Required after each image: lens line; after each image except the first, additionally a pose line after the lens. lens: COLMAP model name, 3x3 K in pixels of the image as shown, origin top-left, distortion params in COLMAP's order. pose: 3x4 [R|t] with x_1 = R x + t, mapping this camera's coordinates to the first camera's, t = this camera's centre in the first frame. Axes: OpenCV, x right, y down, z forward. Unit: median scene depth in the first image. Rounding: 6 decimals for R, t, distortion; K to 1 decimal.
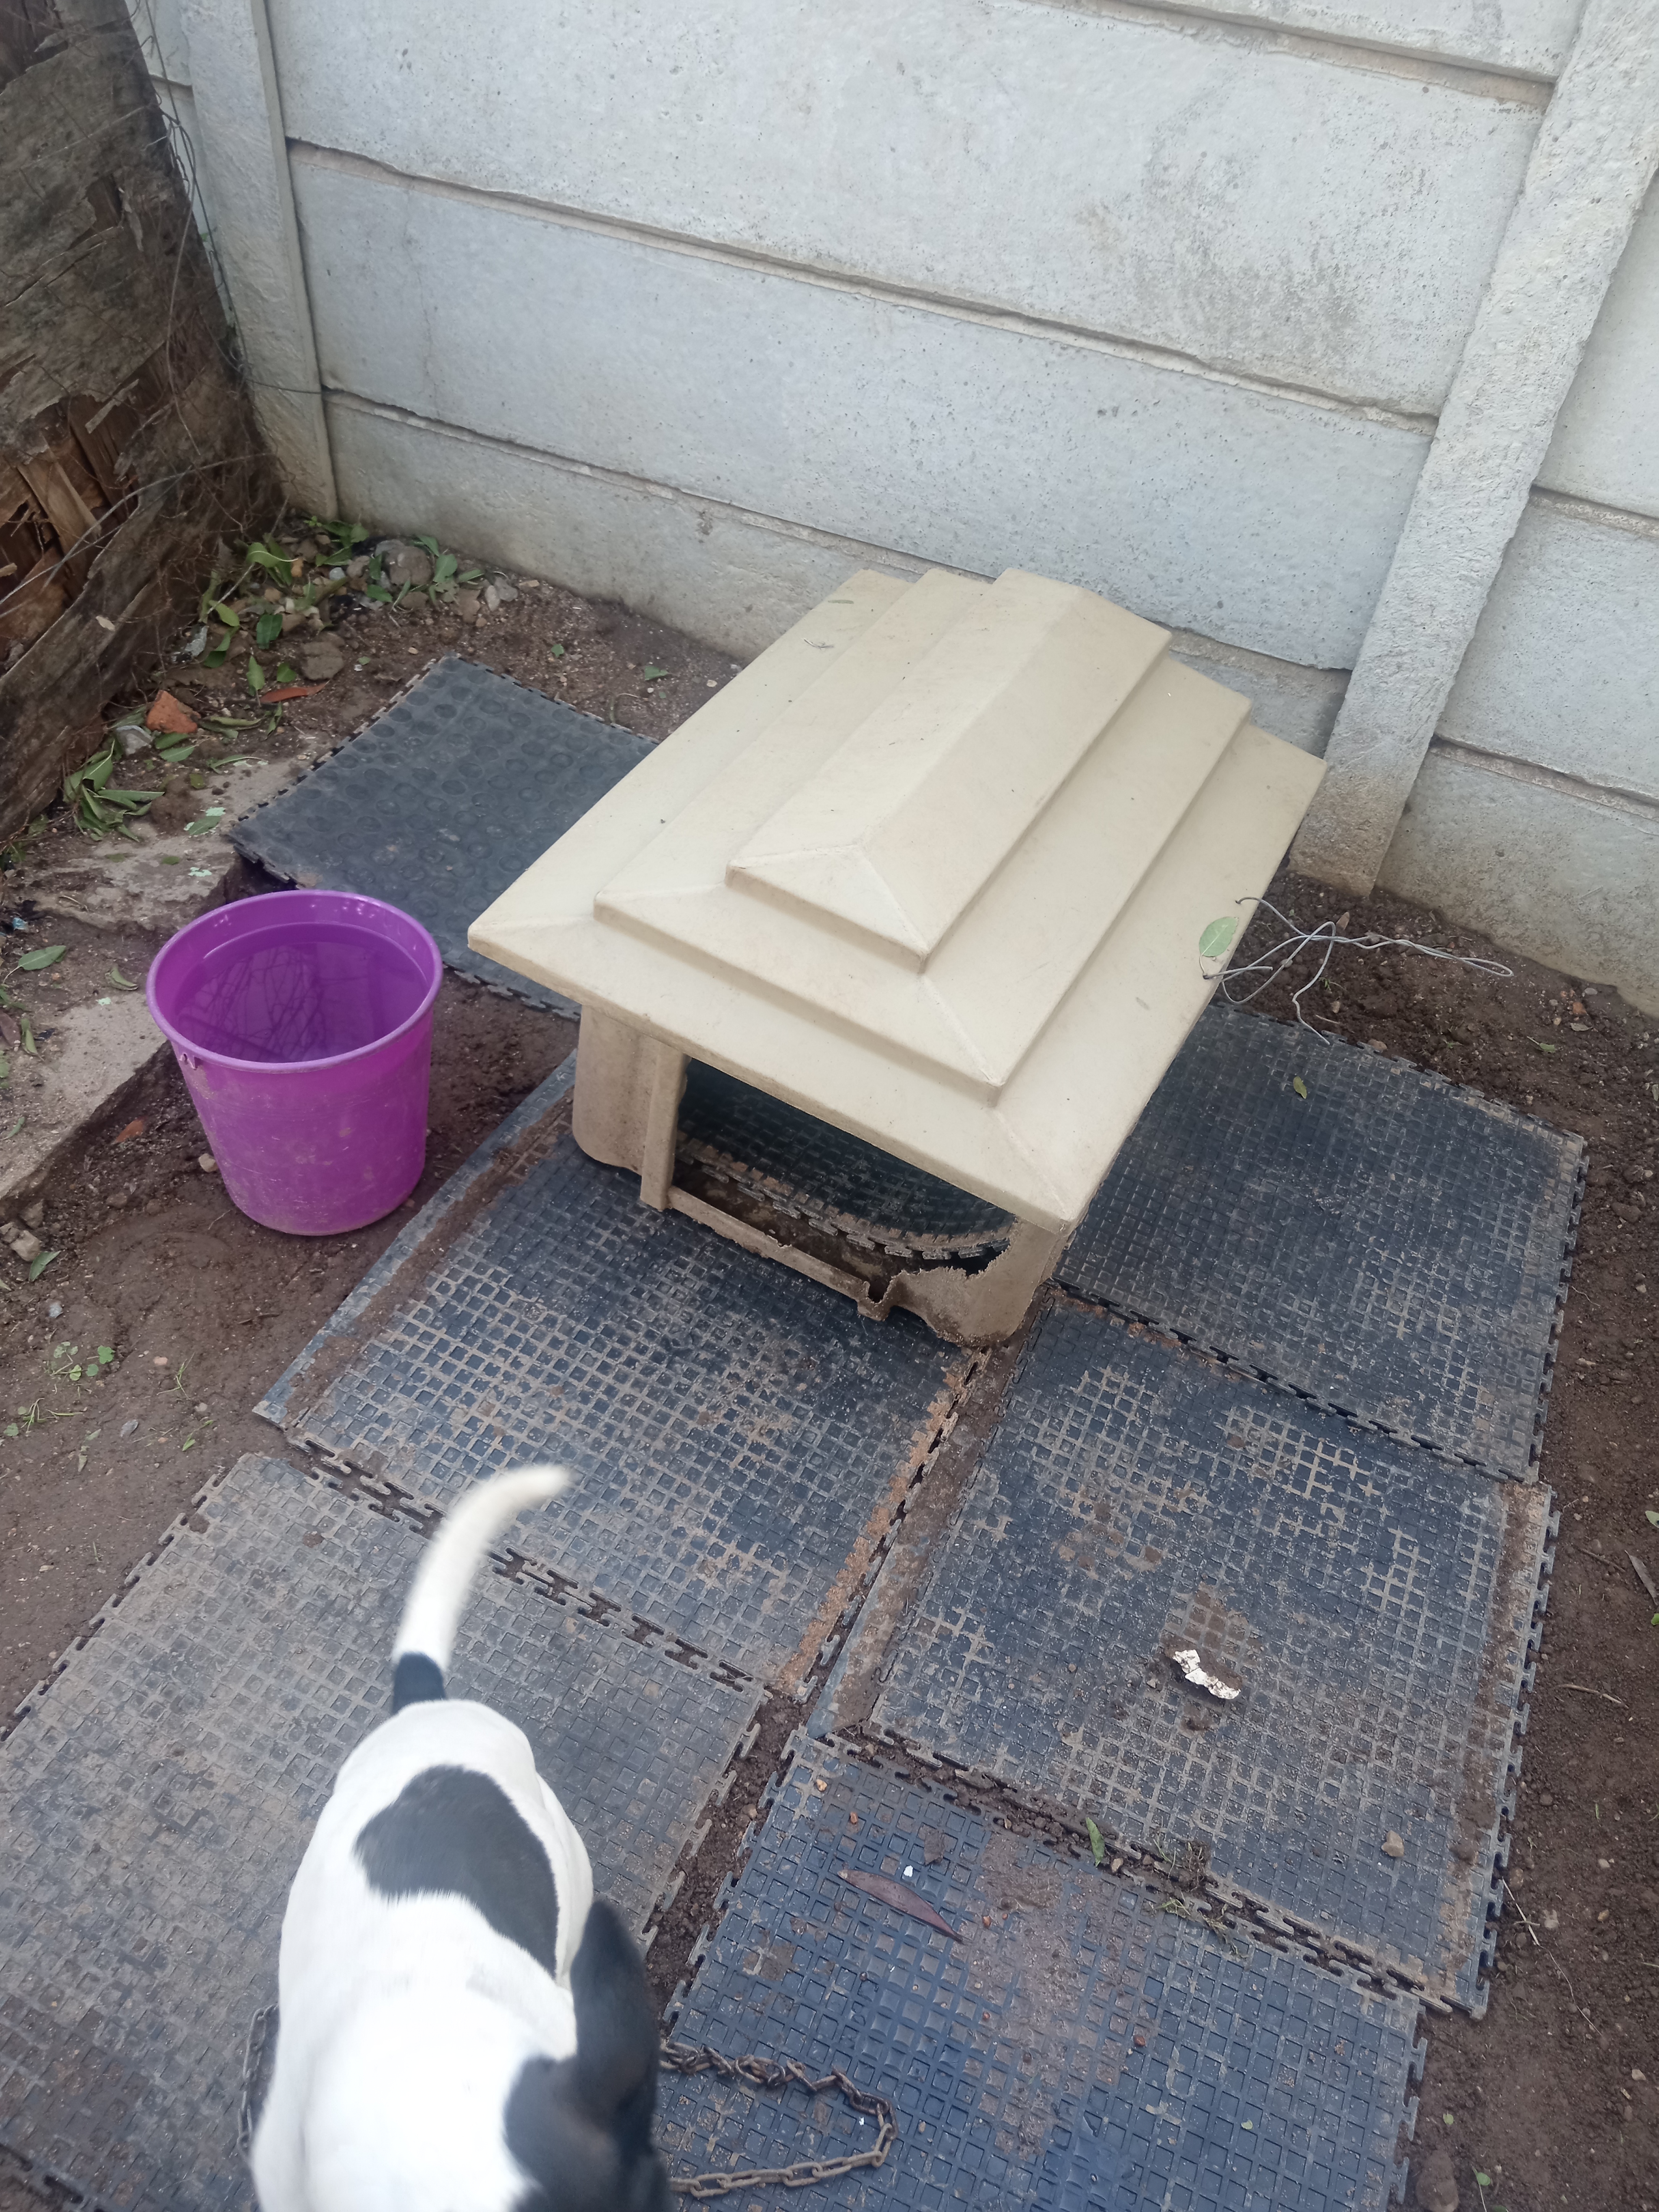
lens RADIAL K [[1732.7, 0, 829.5], [0, 1732.7, 1106.0], [0, 0, 1]] dist [-0.002643, -0.001248]
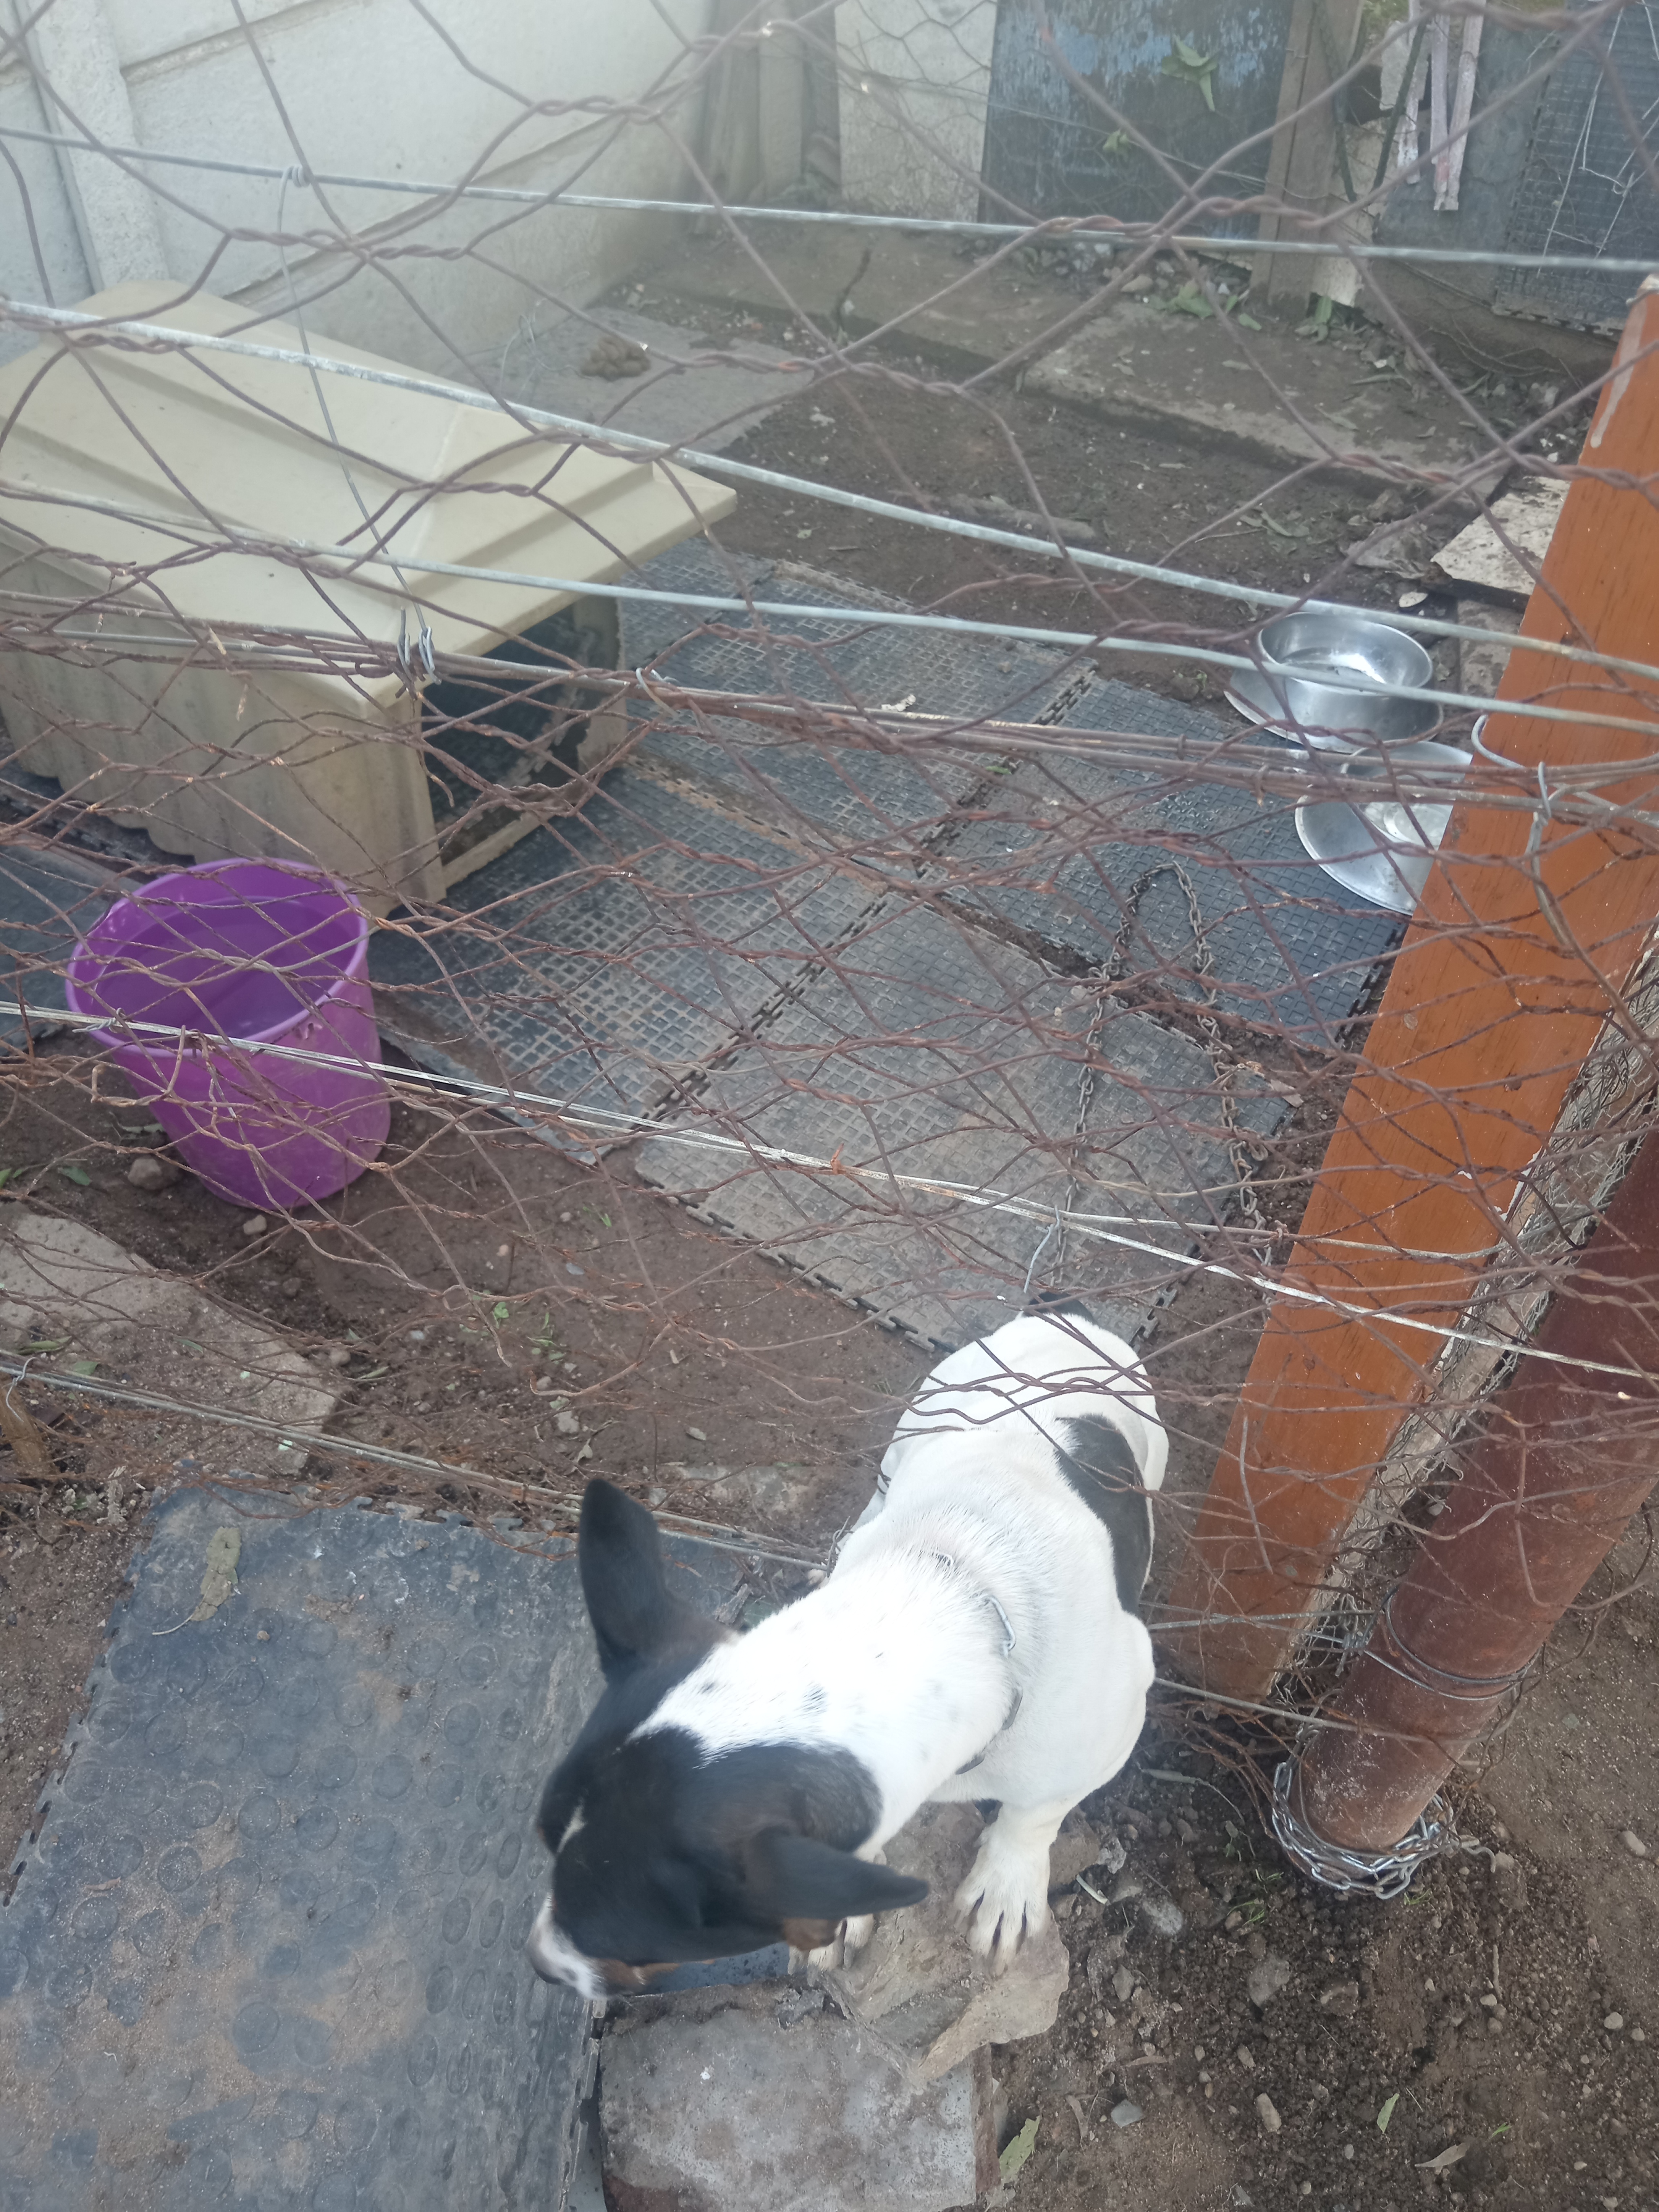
lens RADIAL K [[1732.7, 0, 829.5], [0, 1732.7, 1106.0], [0, 0, 1]] dist [-0.002643, -0.001248]
pose [[0.138286, -0.781974, 0.607778, -1.287736], [0.690906, 0.515853, 0.506502, -0.403448], [-0.709596, 0.349875, 0.611606, 0.269471]]
